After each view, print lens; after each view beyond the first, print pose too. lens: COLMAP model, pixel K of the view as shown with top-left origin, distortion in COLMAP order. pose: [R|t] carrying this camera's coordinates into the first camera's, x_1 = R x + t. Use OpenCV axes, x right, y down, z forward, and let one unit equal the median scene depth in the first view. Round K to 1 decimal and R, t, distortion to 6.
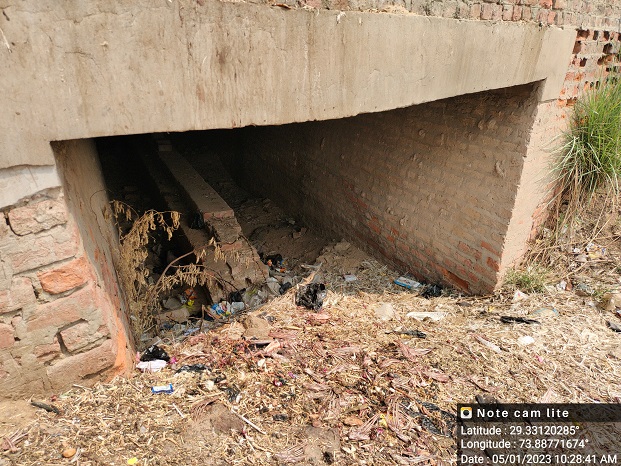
lens RADIAL K [[442.5, 0, 310.5], [0, 442.5, 233.0], [0, 0, 1]] dist [0.006727, -0.034283]
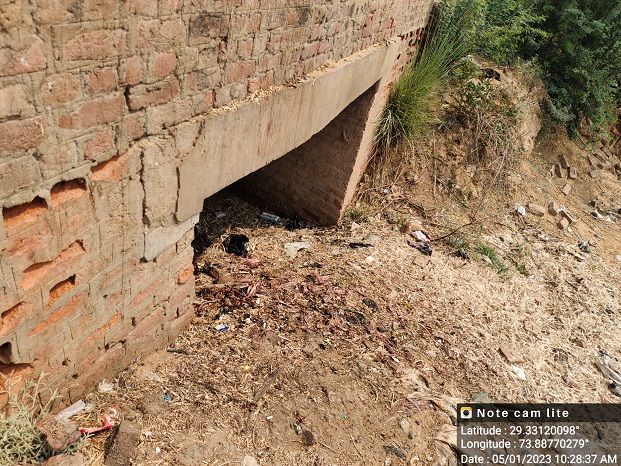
lens RADIAL K [[442.5, 0, 310.5], [0, 442.5, 233.0], [0, 0, 1]] dist [0.006727, -0.034283]
pose [[0.886388, -0.085810, 0.454920, -0.317333], [-0.014624, 0.976991, 0.212781, -0.140759], [-0.462711, -0.195259, 0.864738, -0.196518]]
